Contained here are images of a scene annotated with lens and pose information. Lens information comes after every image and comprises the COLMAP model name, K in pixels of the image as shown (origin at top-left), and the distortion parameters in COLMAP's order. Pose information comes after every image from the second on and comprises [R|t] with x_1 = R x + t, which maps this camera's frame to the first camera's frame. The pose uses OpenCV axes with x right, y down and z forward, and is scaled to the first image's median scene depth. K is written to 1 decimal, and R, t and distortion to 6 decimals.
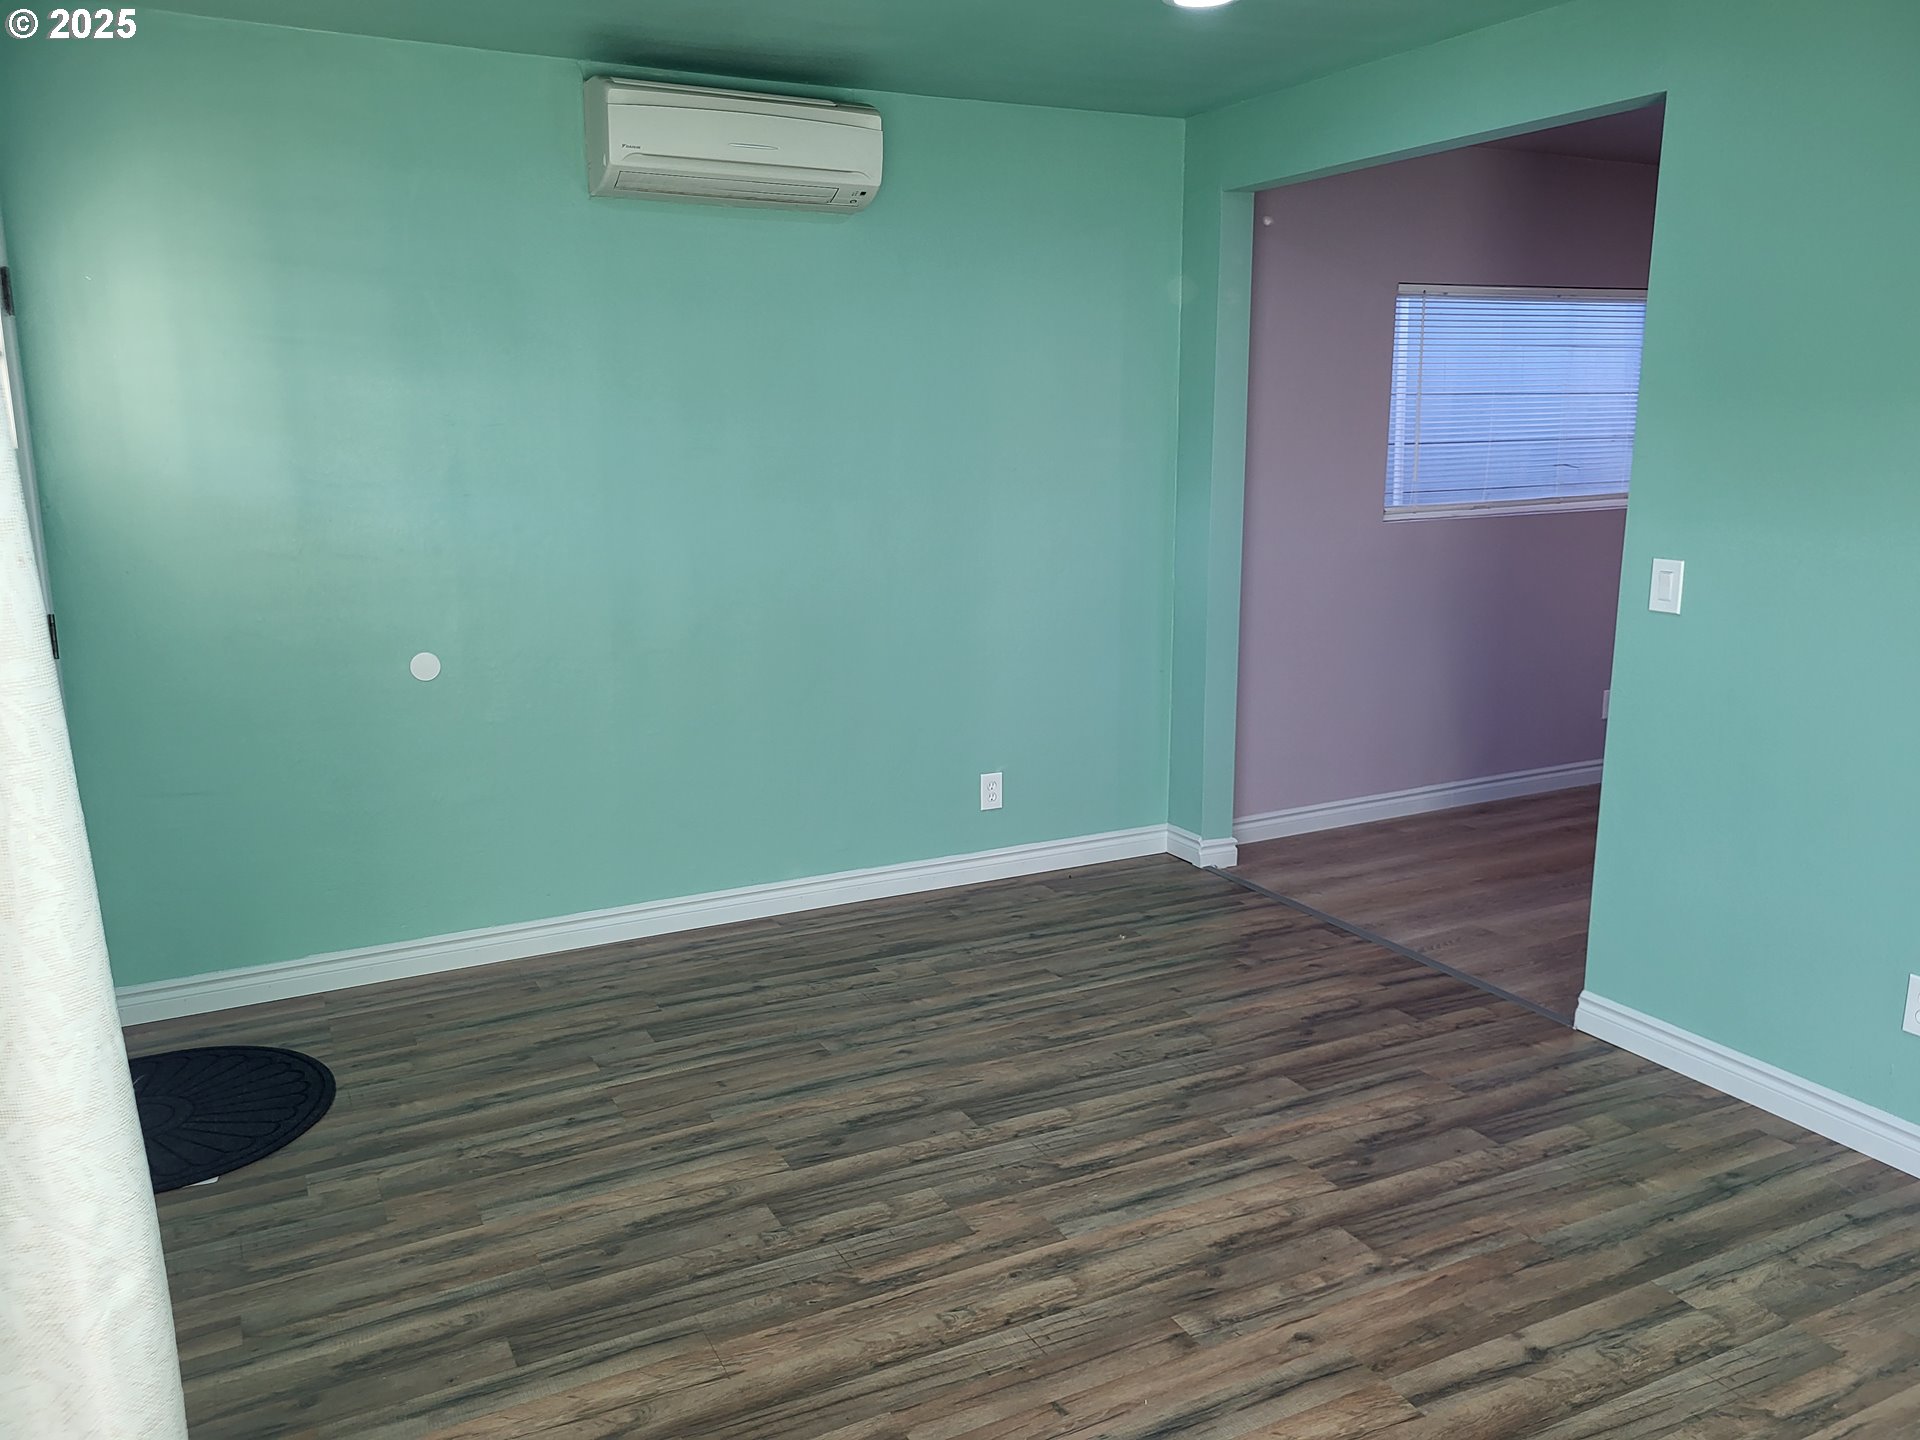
lens RADIAL K [[1456.6, 0, 947.9], [0, 1456.6, 713.4], [0, 0, 1]] dist [0.038092, -0.035439]
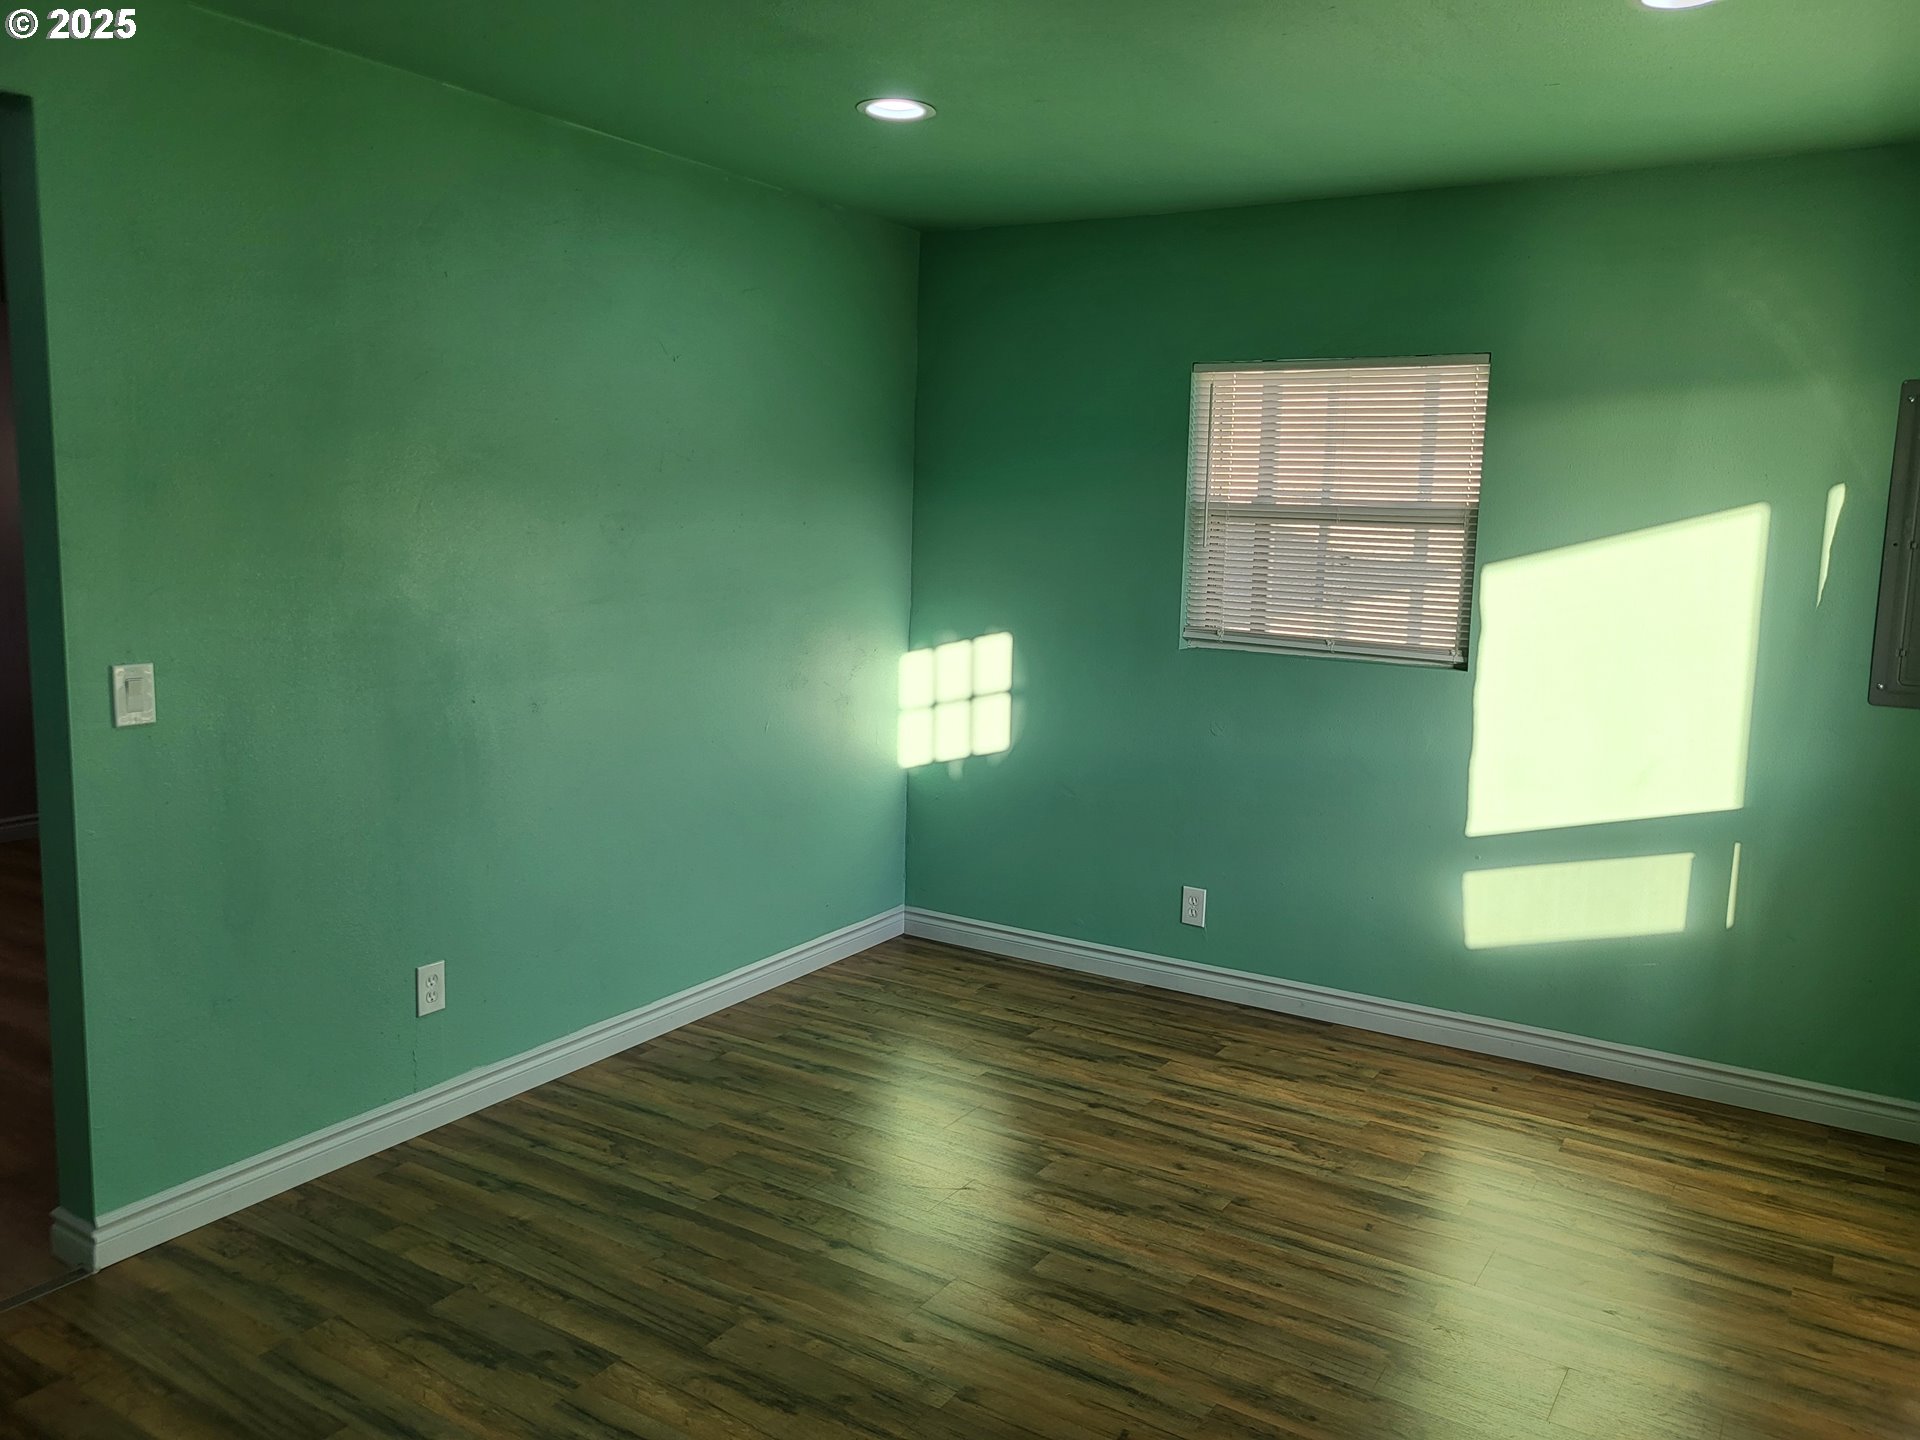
lens RADIAL K [[1449.8, 0, 955.4], [0, 1449.8, 703.0], [0, 0, 1]] dist [0.053569, -0.040713]
pose [[-0.494278, -0.126040, 0.860118, -0.504253], [0.158751, 0.959707, 0.231862, -0.215905], [-0.854686, 0.251149, -0.454353, 1.007351]]
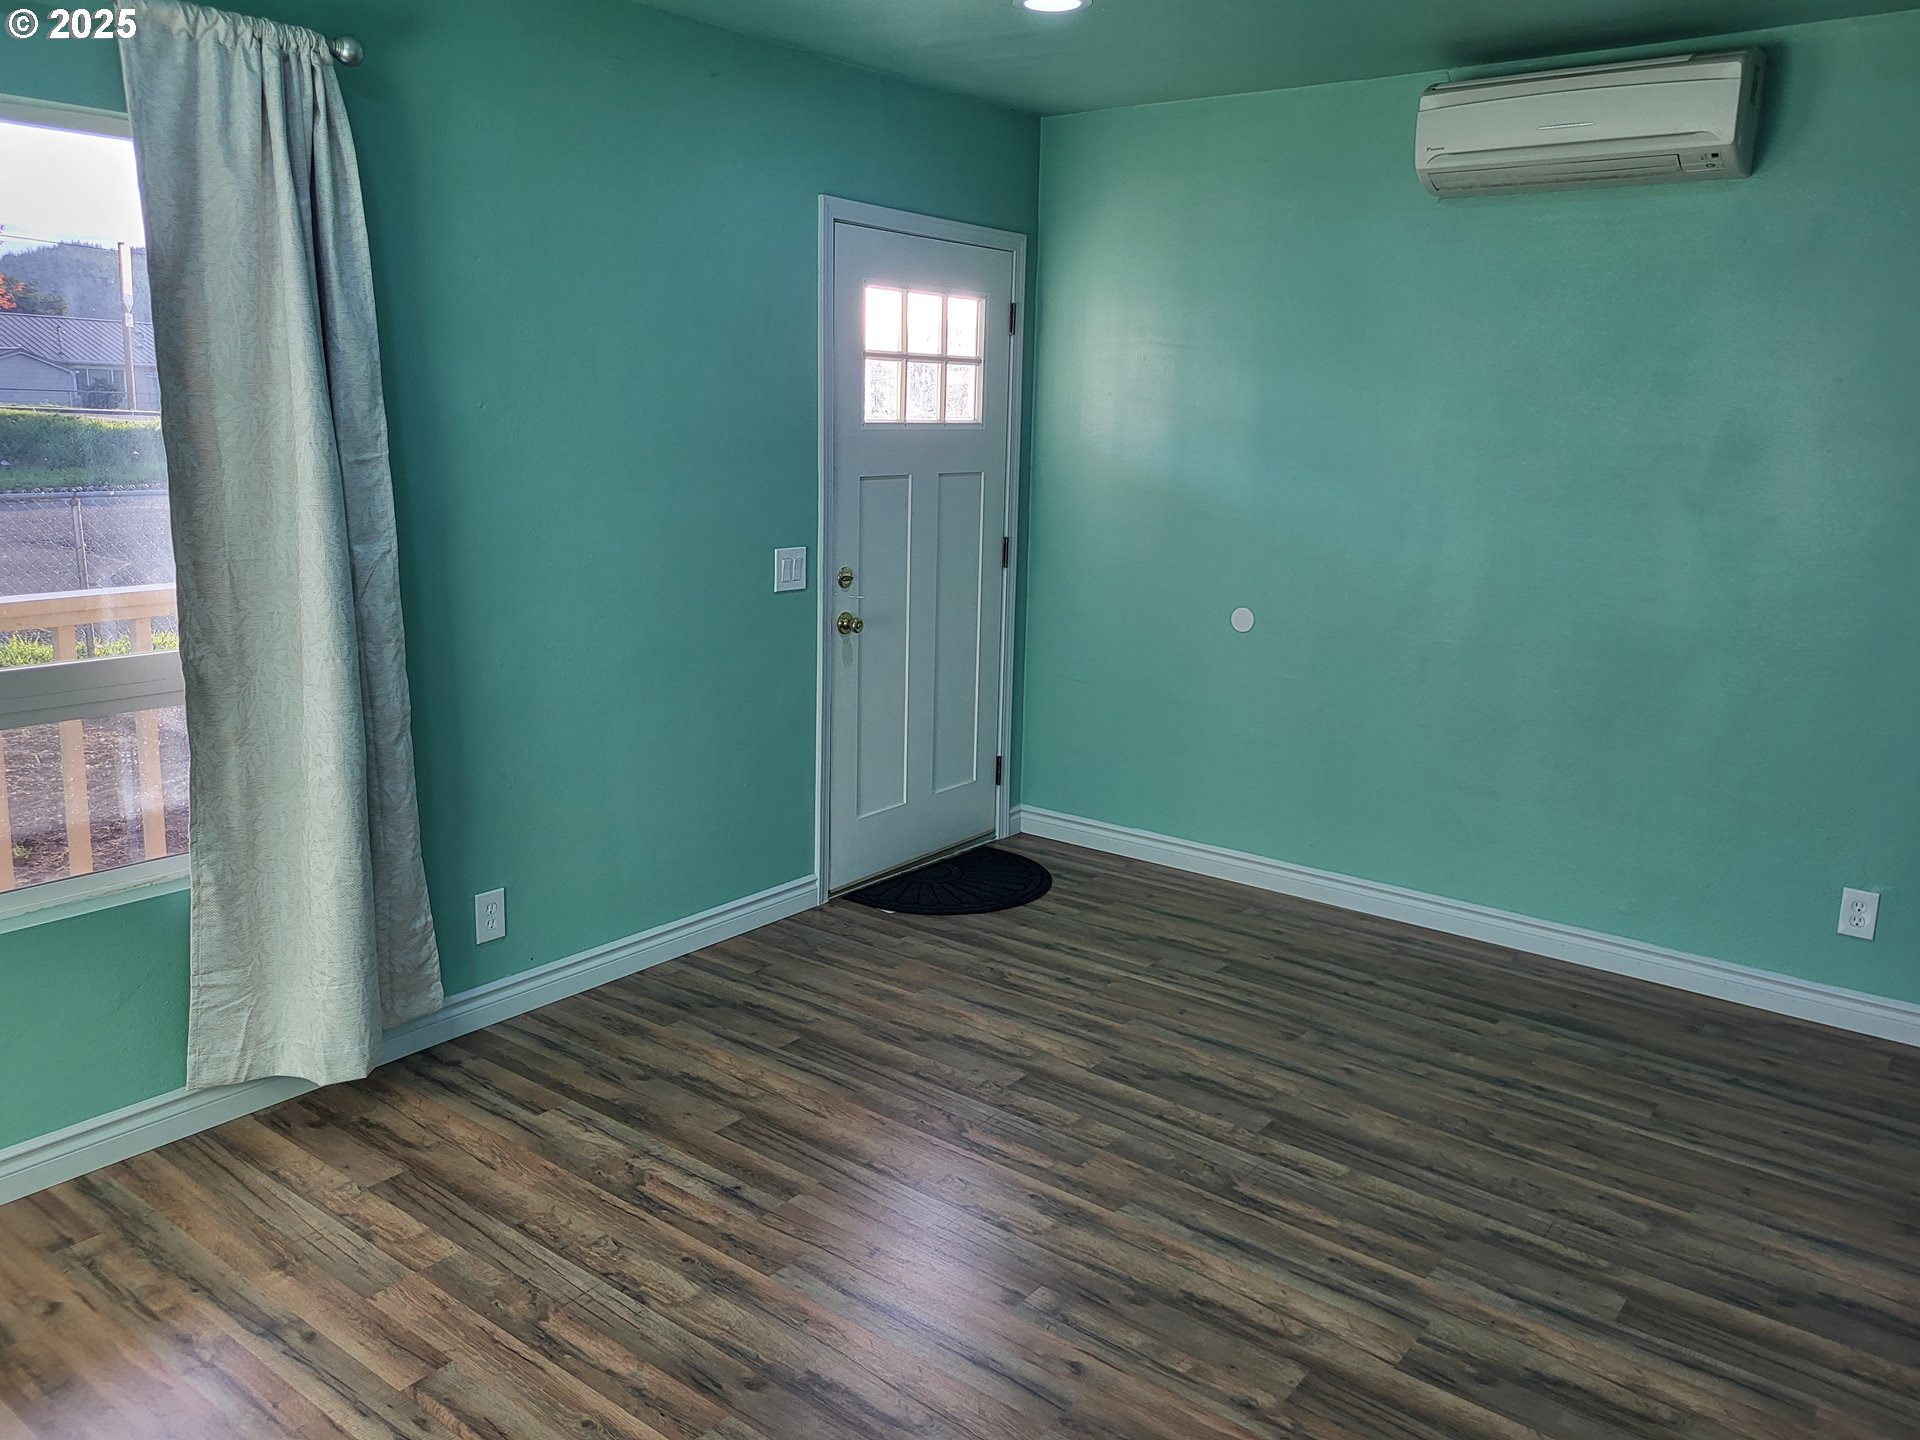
lens RADIAL K [[1456.6, 0, 947.9], [0, 1456.6, 713.4], [0, 0, 1]] dist [0.038092, -0.035439]
pose [[0.420509, 0.203626, -0.884143, 0.720425], [-0.205546, 0.970533, 0.125762, -0.069651], [0.883699, 0.128848, 0.449972, 0.326133]]
